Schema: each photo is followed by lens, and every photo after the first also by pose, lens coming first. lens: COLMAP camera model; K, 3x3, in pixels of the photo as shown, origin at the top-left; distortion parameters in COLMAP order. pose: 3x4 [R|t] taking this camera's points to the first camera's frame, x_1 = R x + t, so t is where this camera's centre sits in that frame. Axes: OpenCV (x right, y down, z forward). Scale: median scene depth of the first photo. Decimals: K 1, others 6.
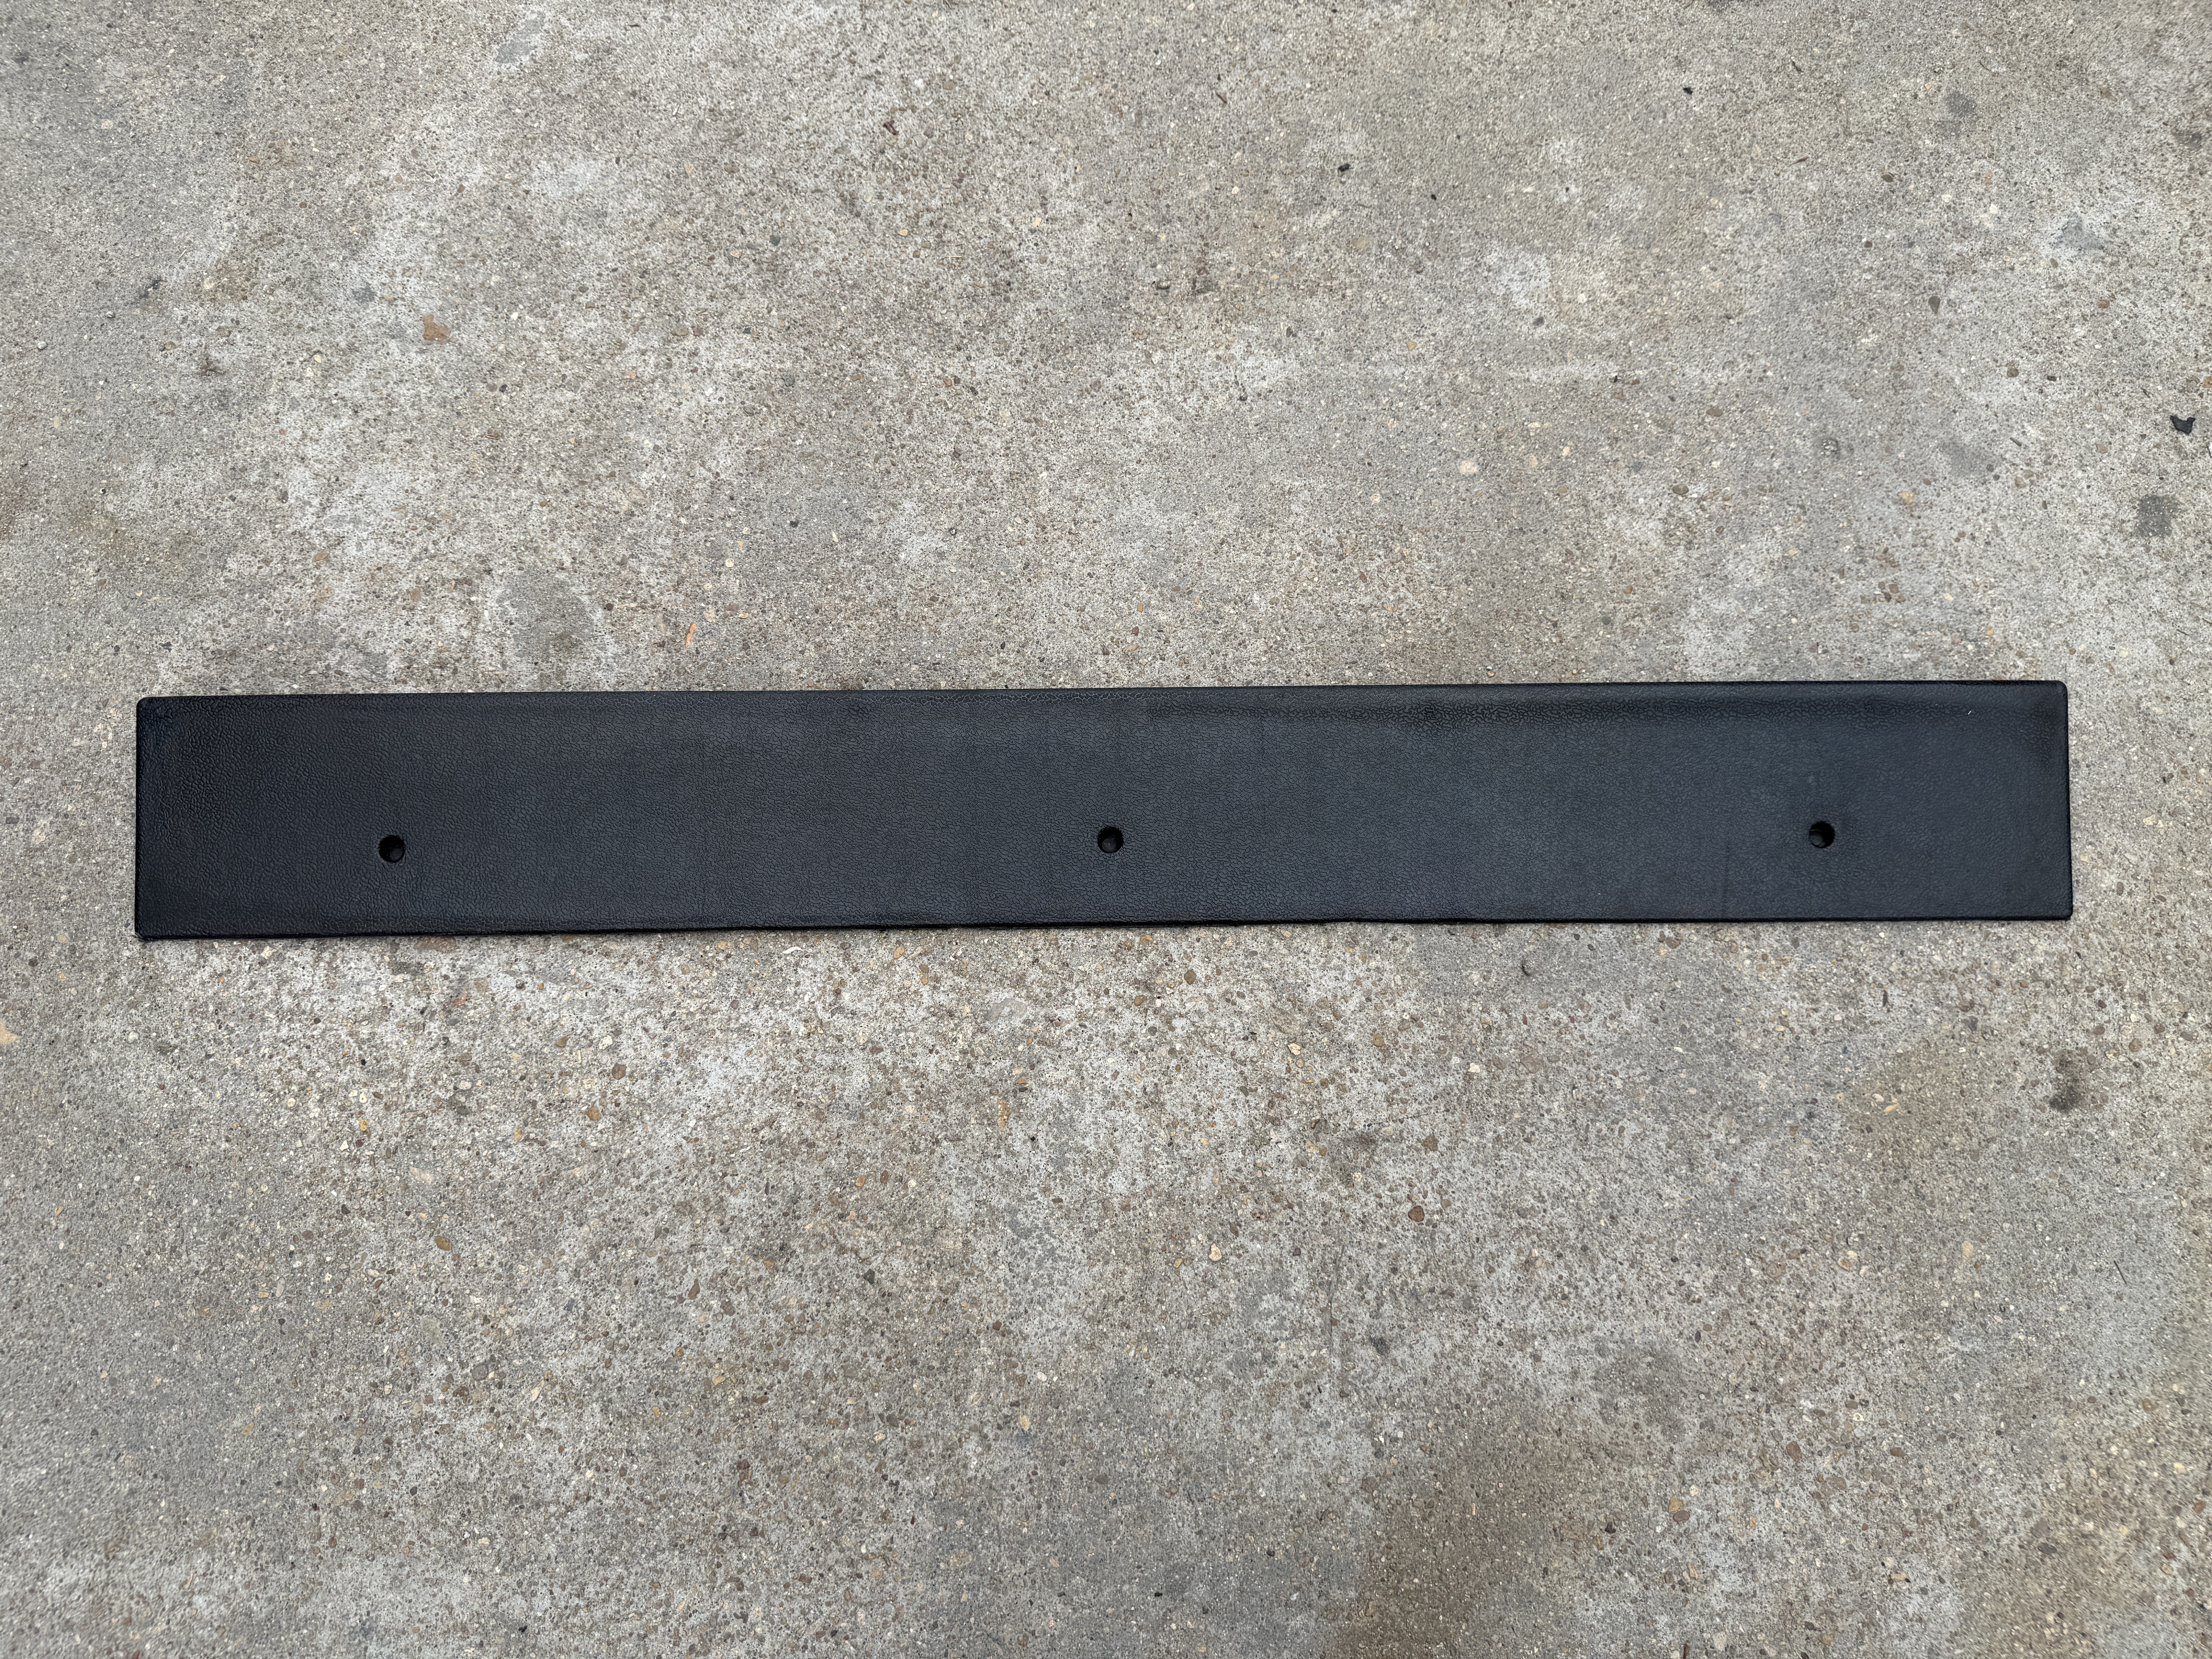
lens RADIAL K [[1550.8, 0, 1110.5], [0, 1550.8, 838.1], [0, 0, 1]] dist [0.002812, -0.017647]
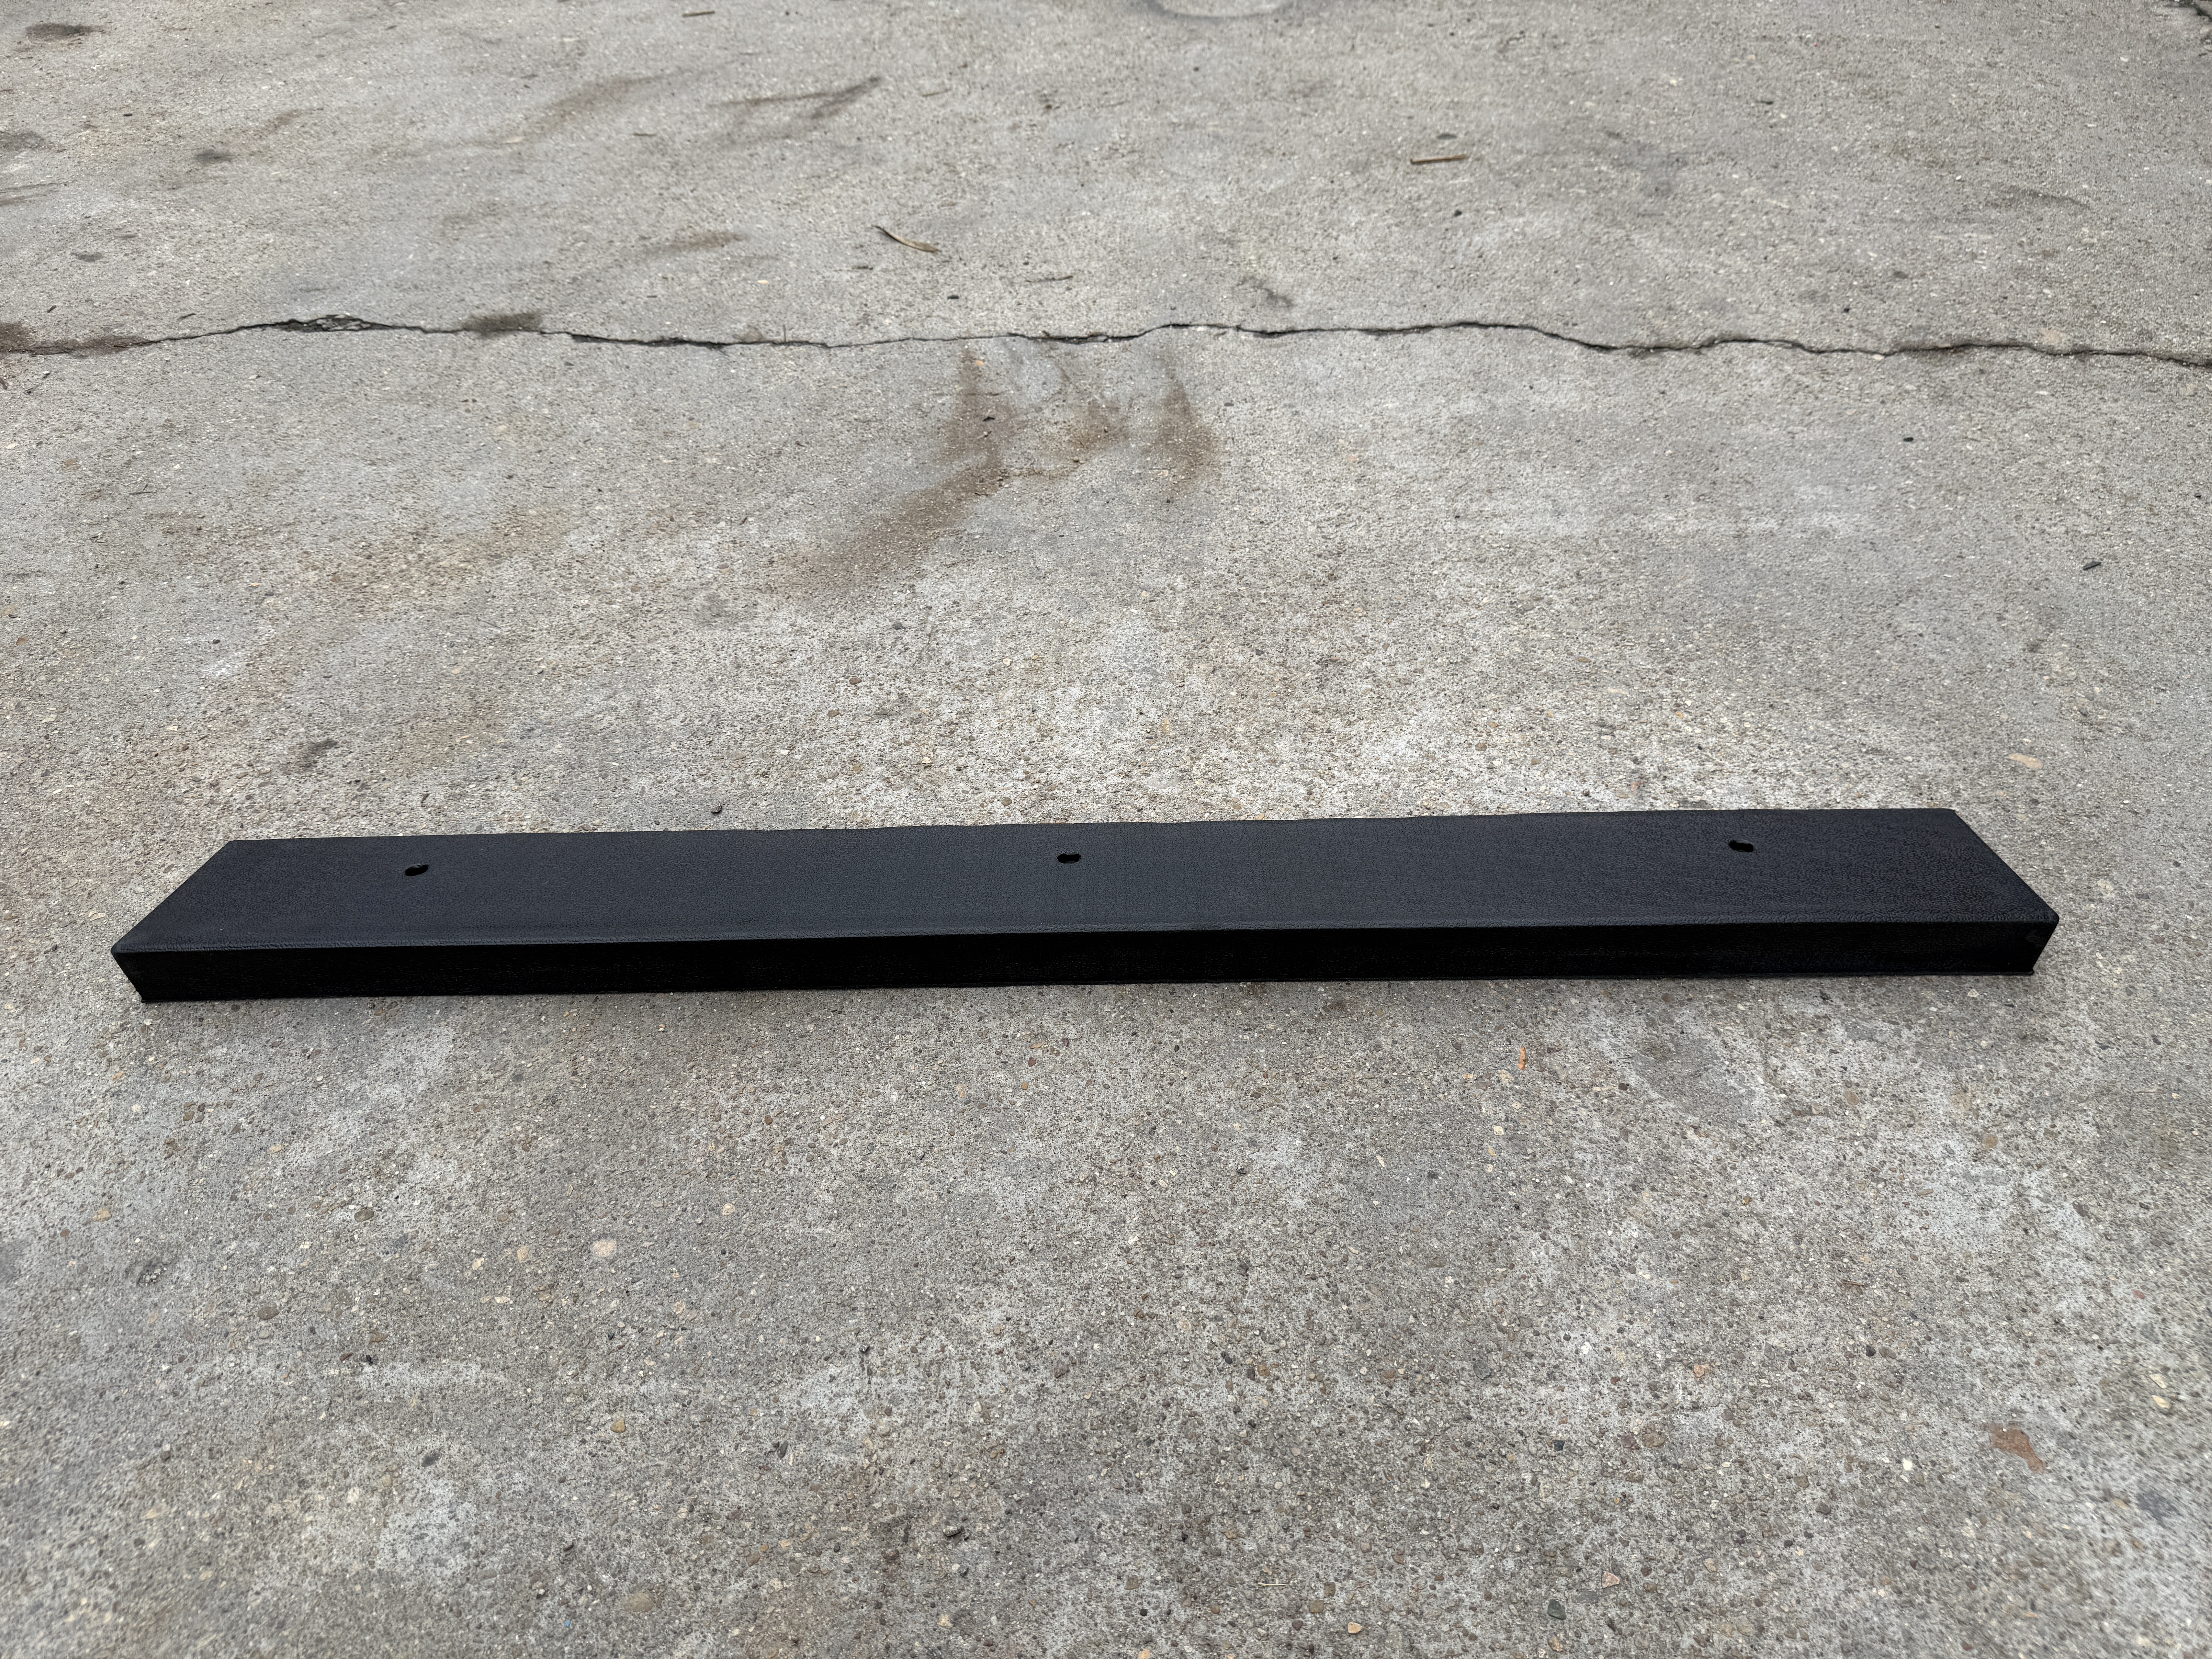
lens RADIAL K [[1550.8, 0, 1099.1], [0, 1550.8, 852.5], [0, 0, 1]] dist [0.002812, -0.017647]
pose [[-0.999115, 0.000389, 0.042064, -0.067207], [0.037373, -0.450744, 0.891871, -0.966880], [0.019307, 0.892653, 0.450330, 0.517569]]
